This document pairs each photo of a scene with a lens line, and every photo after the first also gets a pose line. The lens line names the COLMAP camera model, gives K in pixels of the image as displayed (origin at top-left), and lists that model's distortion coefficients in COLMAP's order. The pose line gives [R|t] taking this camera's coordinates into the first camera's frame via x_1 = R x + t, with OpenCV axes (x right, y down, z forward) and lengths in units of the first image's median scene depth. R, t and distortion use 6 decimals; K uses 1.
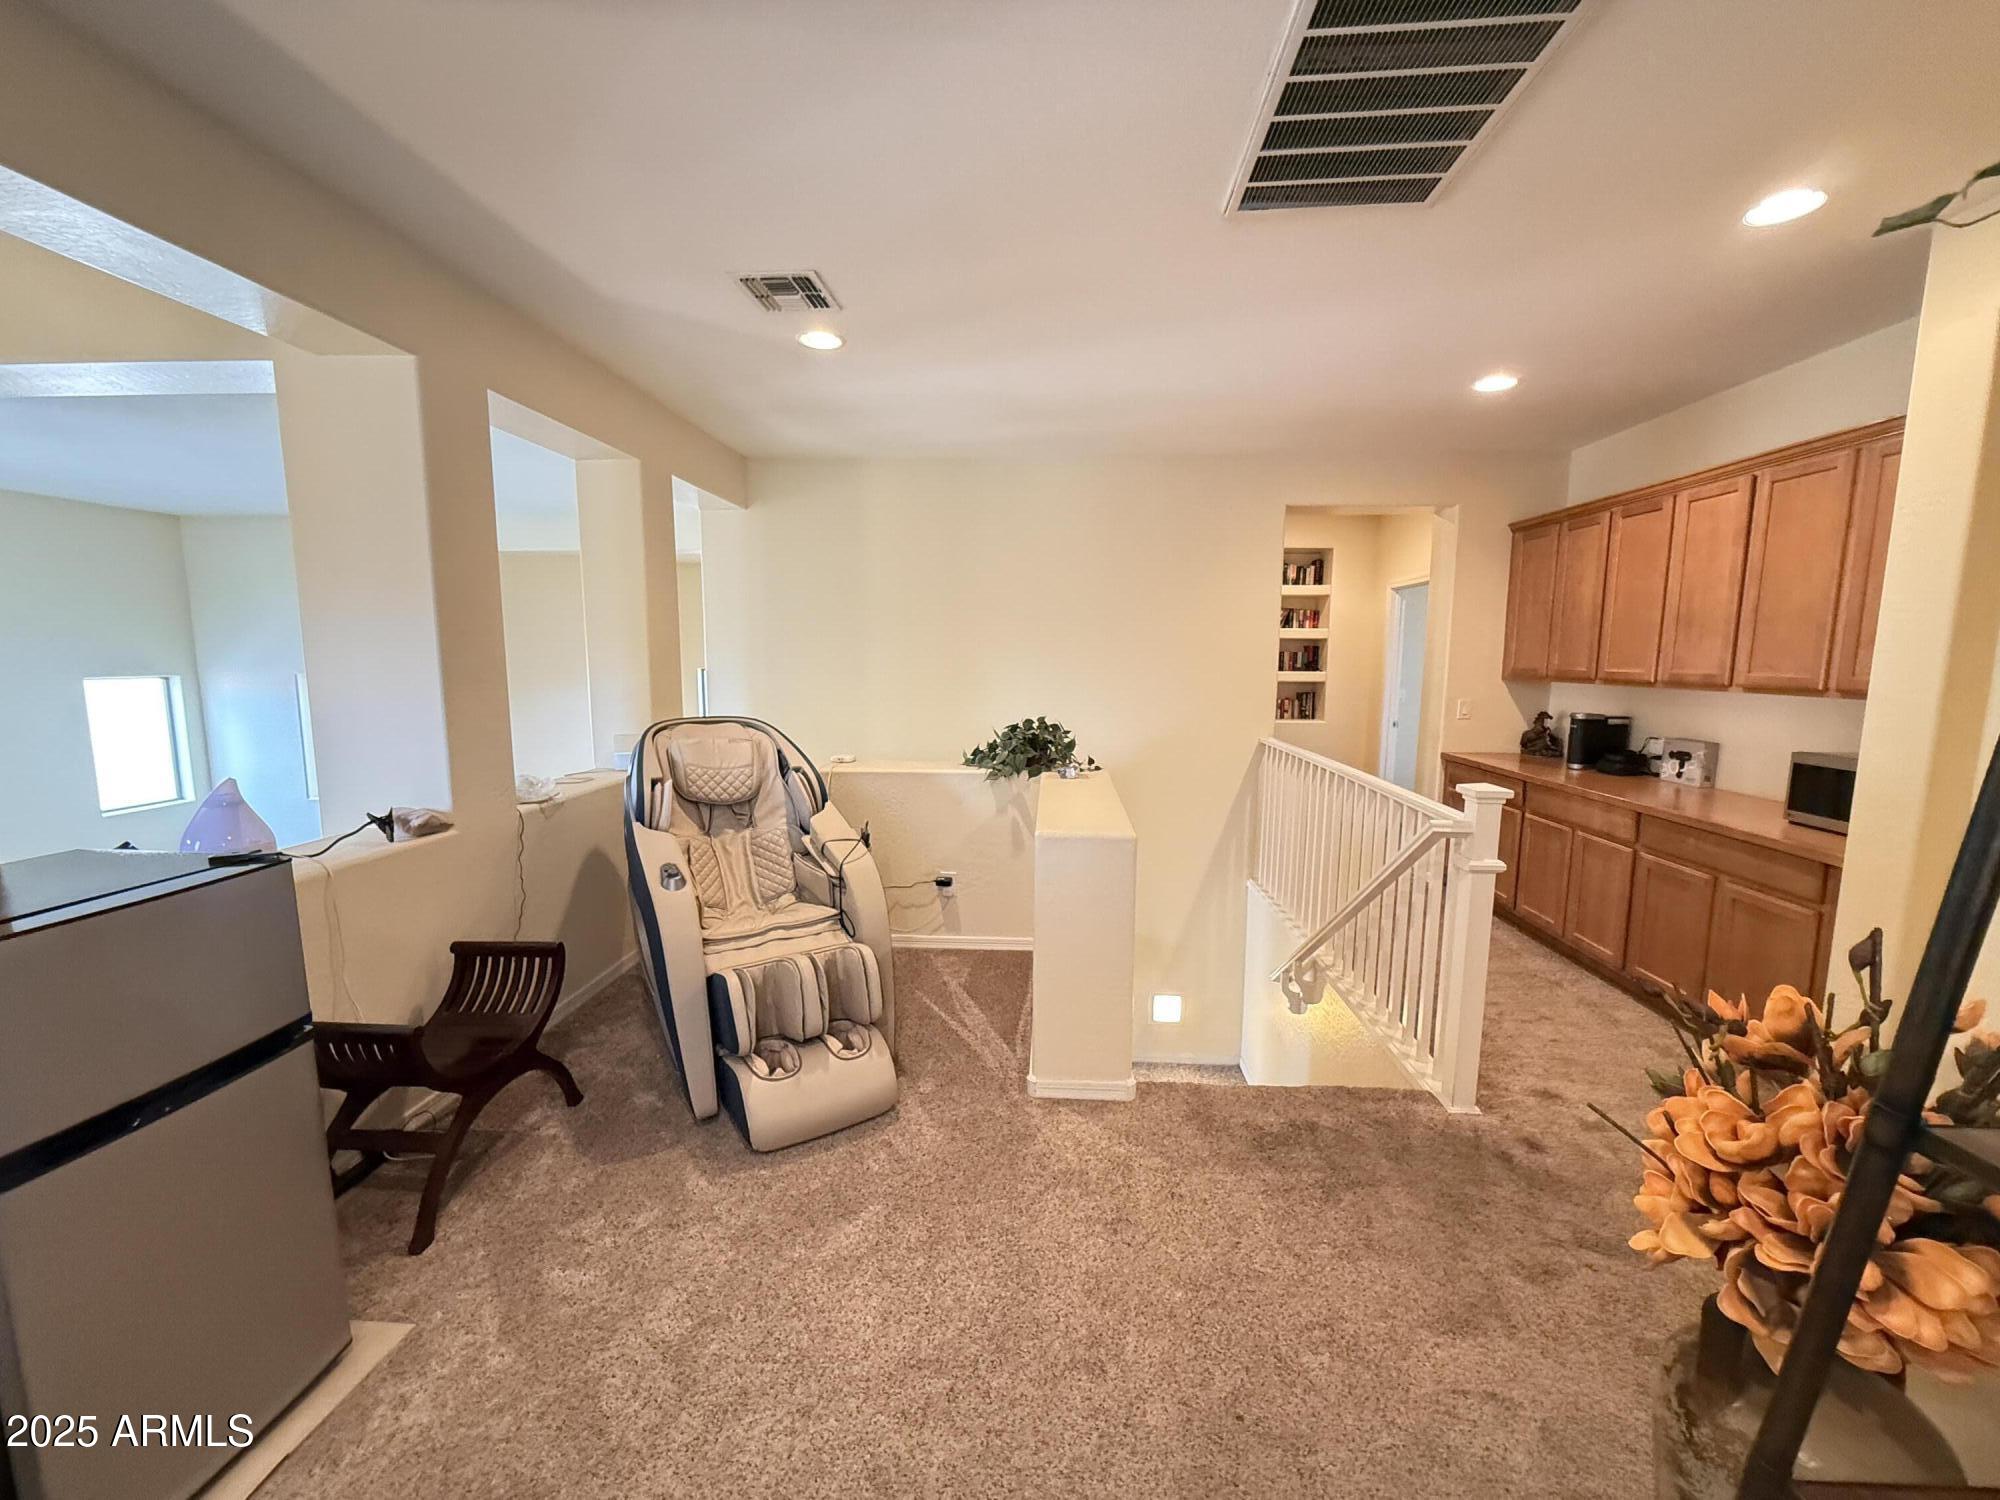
lens RADIAL K [[799.5, 0, 1003.0], [0, 799.5, 753.8], [0, 0, 1]] dist [-0.001113, 0.000868]
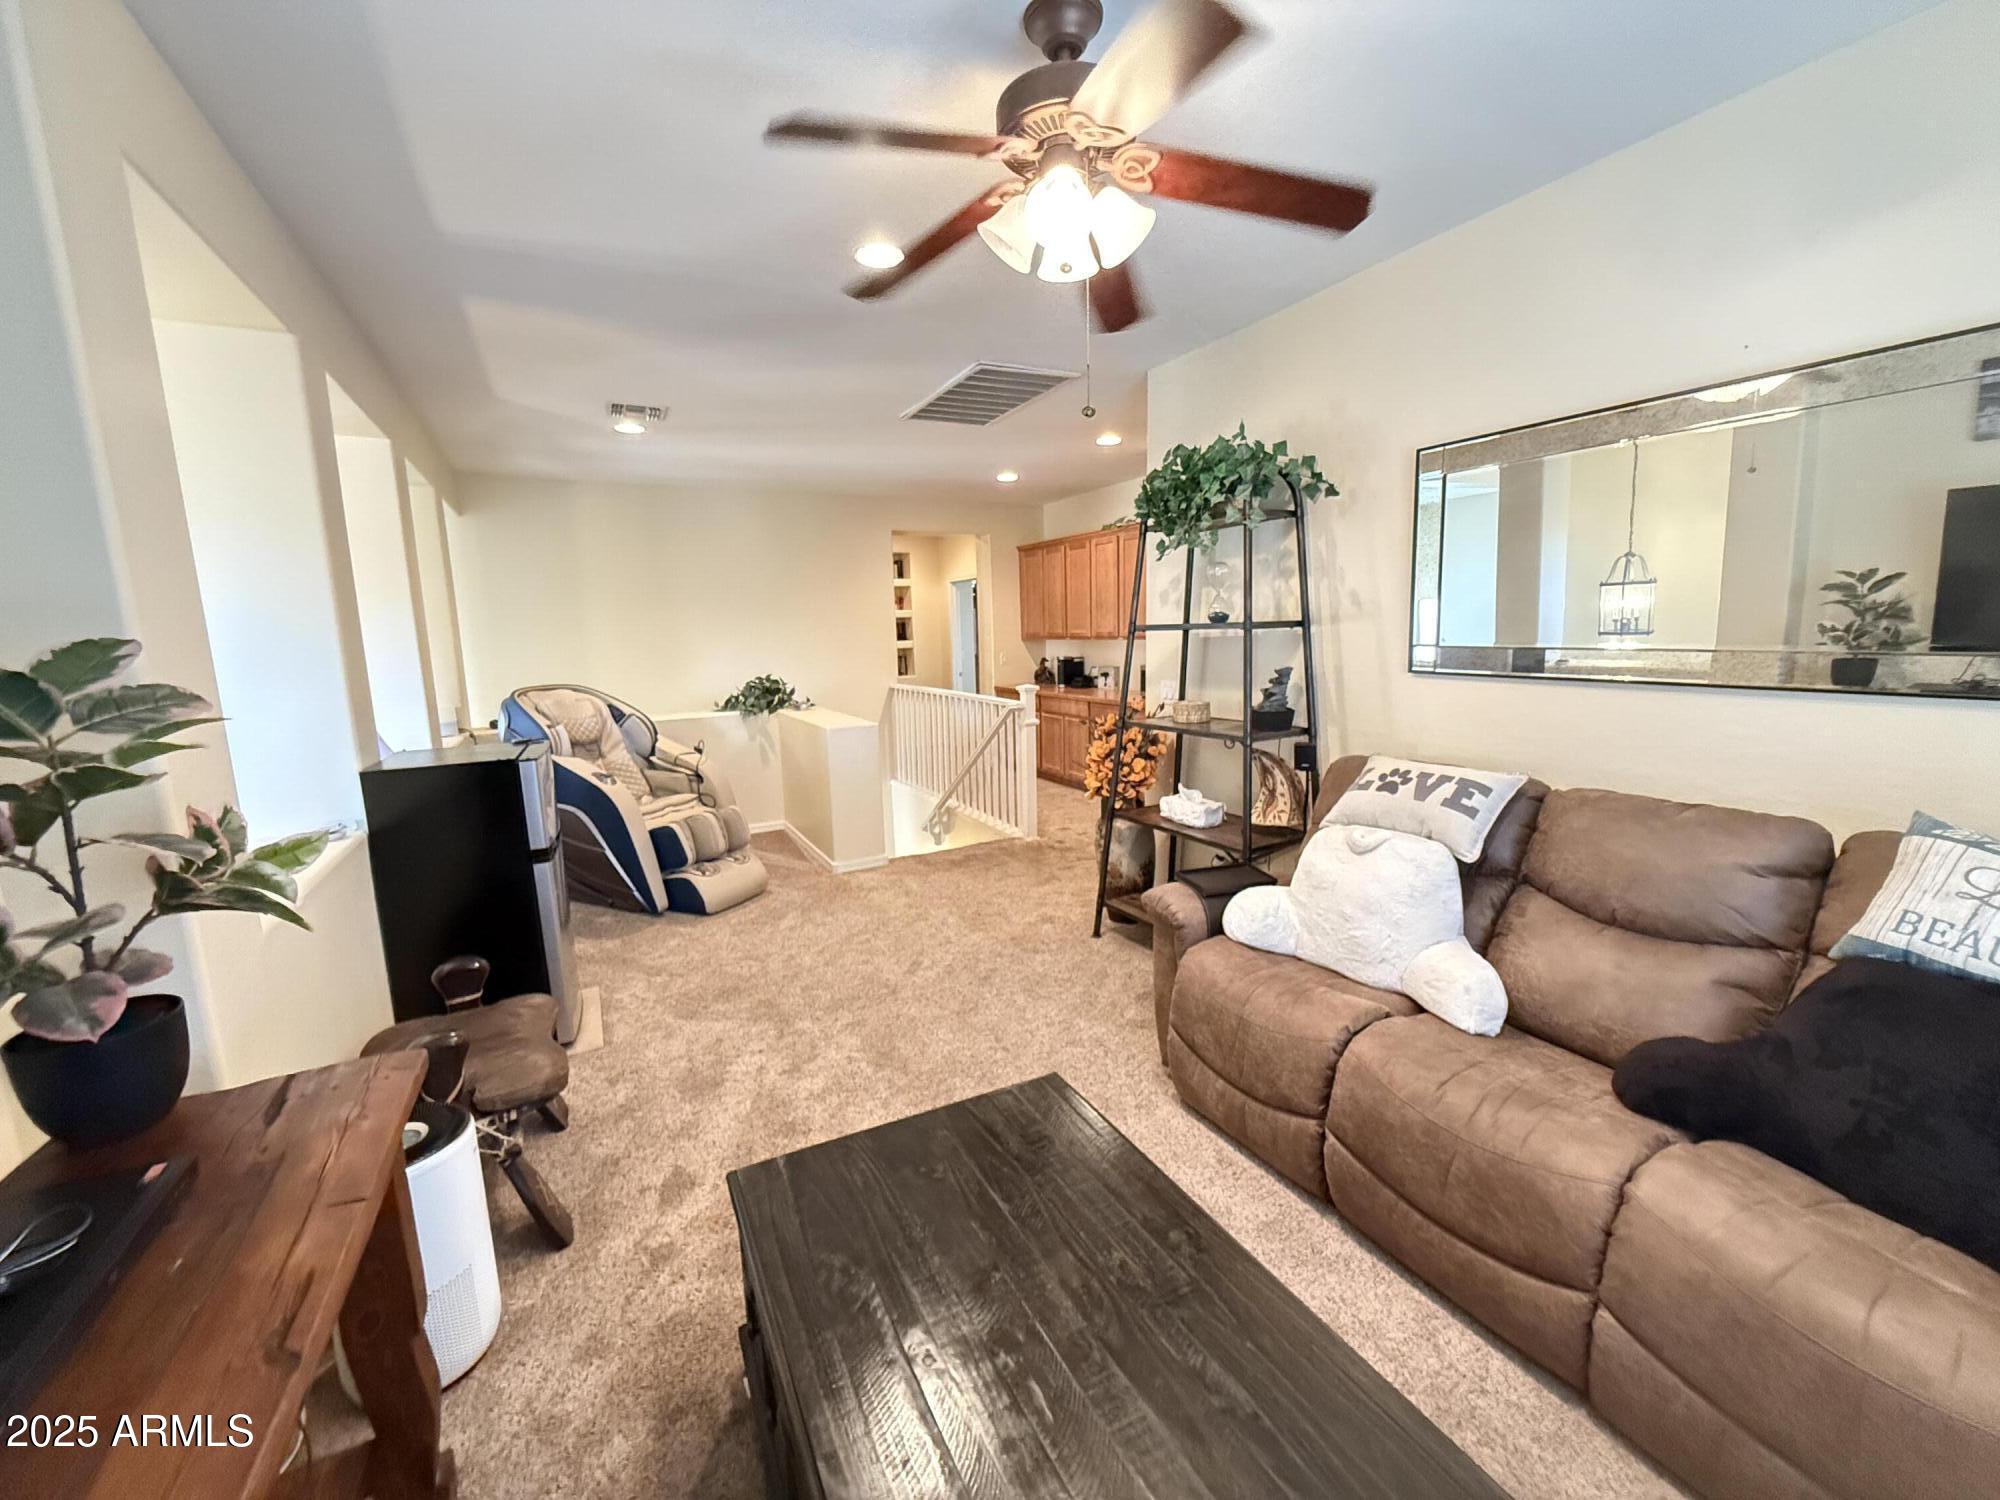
lens RADIAL K [[799.5, 0, 998.2], [0, 799.5, 743.0], [0, 0, 1]] dist [-0.001113, 0.000868]
pose [[0.853381, -0.102688, 0.511073, -0.398978], [0.095664, 0.994606, 0.040104, 0.068203], [-0.512434, 0.014667, 0.858601, -0.554423]]
